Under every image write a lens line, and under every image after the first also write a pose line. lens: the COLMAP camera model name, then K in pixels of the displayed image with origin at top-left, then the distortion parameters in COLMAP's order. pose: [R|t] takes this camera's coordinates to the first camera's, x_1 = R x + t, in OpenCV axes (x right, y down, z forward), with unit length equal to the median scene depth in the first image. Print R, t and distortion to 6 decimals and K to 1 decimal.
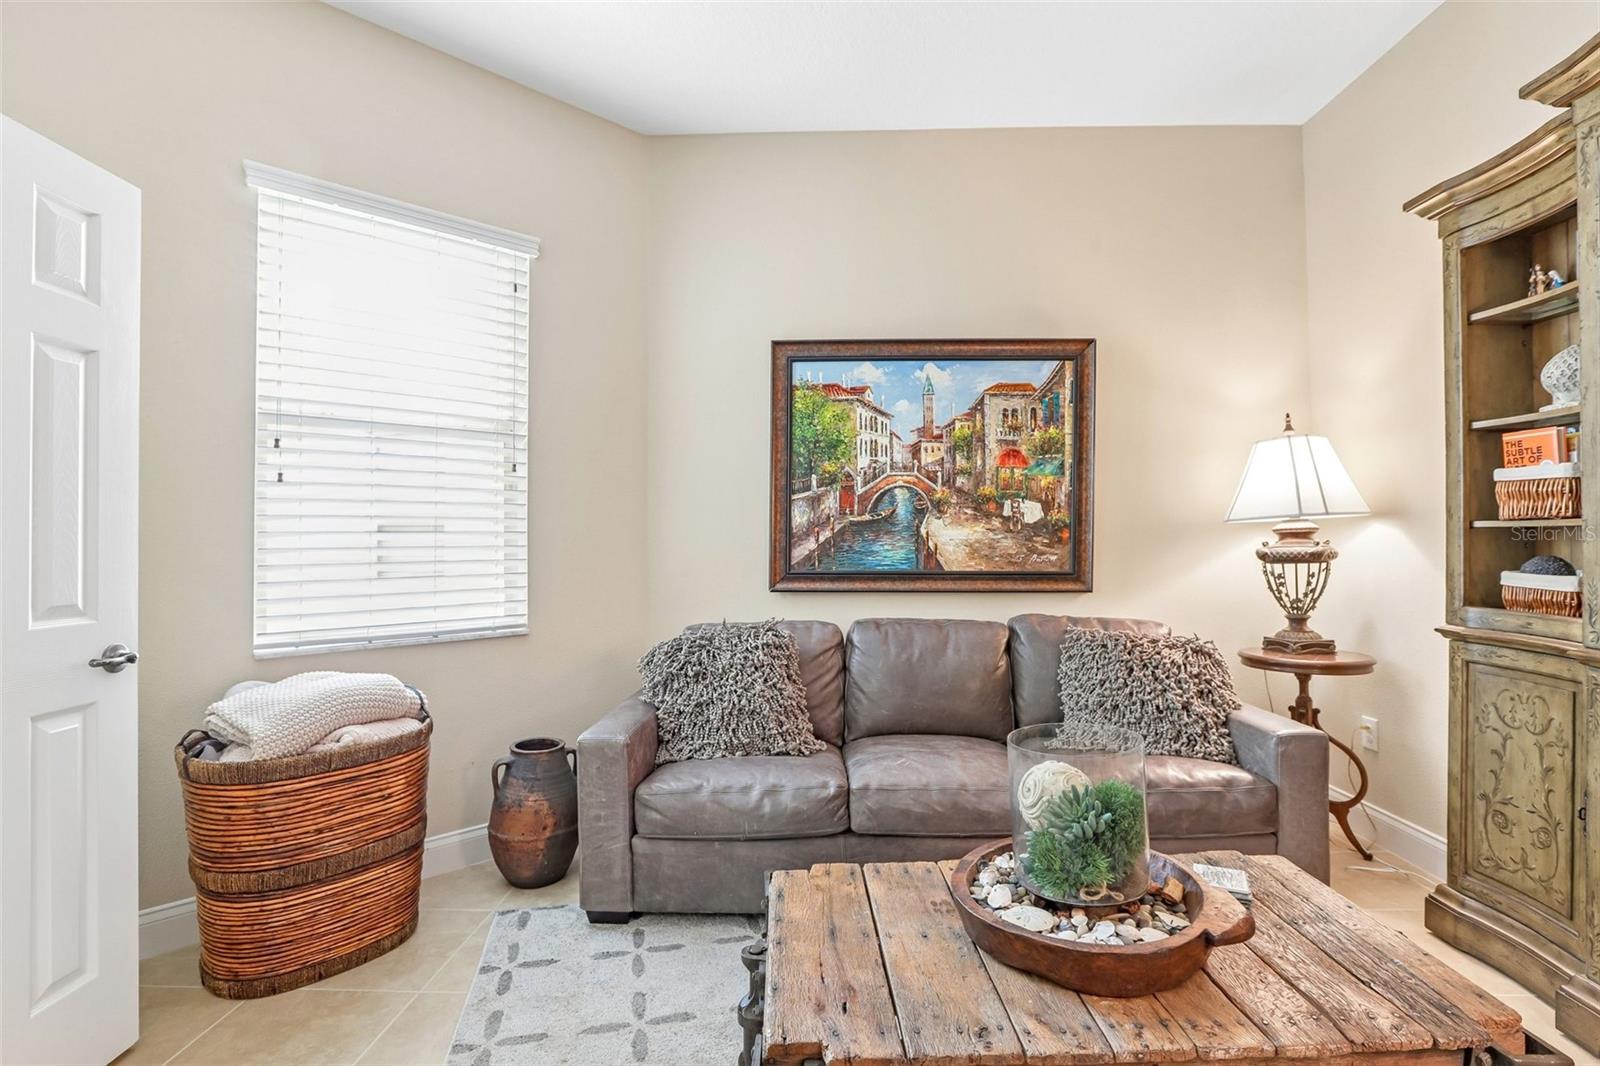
lens RADIAL K [[749.9, 0, 782.3], [0, 749.9, 529.9], [0, 0, 1]] dist [-0.036795, 0.014083]
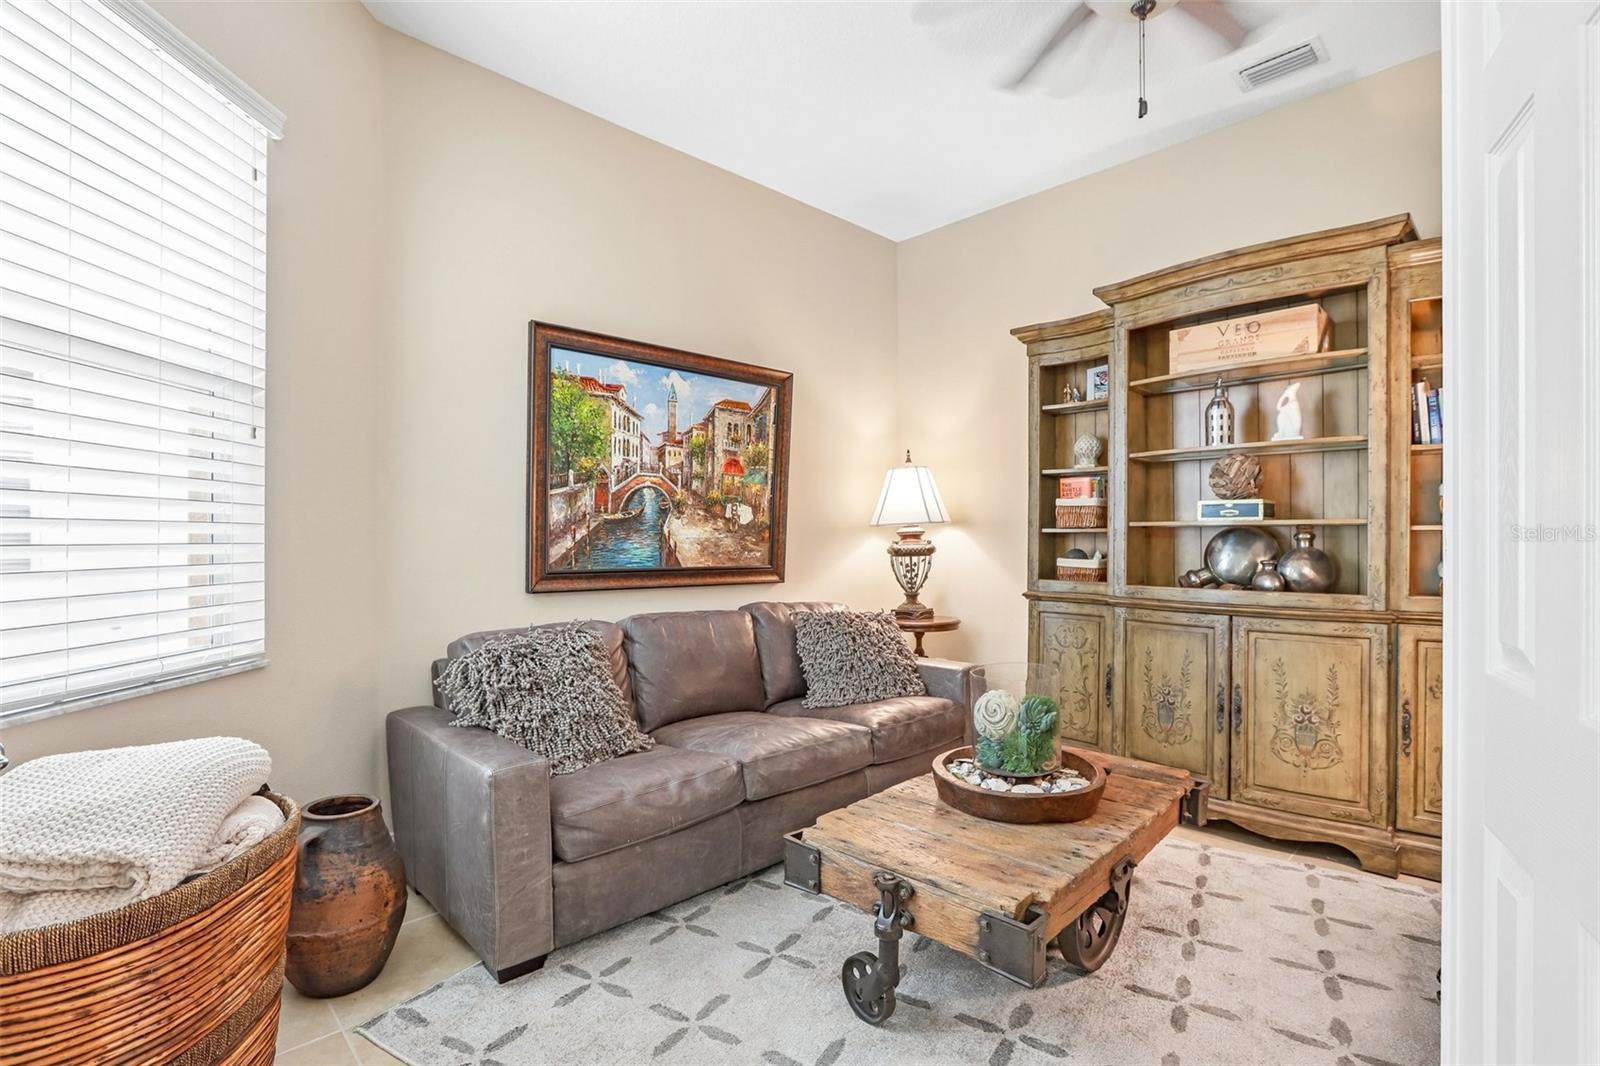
lens RADIAL K [[750.6, 0, 829.1], [0, 750.6, 540.7], [0, 0, 1]] dist [-0.052361, 0.038498]
pose [[0.698902, 0.002649, 0.715212, -0.408502], [-0.012506, 0.999886, 0.008517, 0.004788], [-0.715108, -0.014897, 0.698856, 0.096963]]
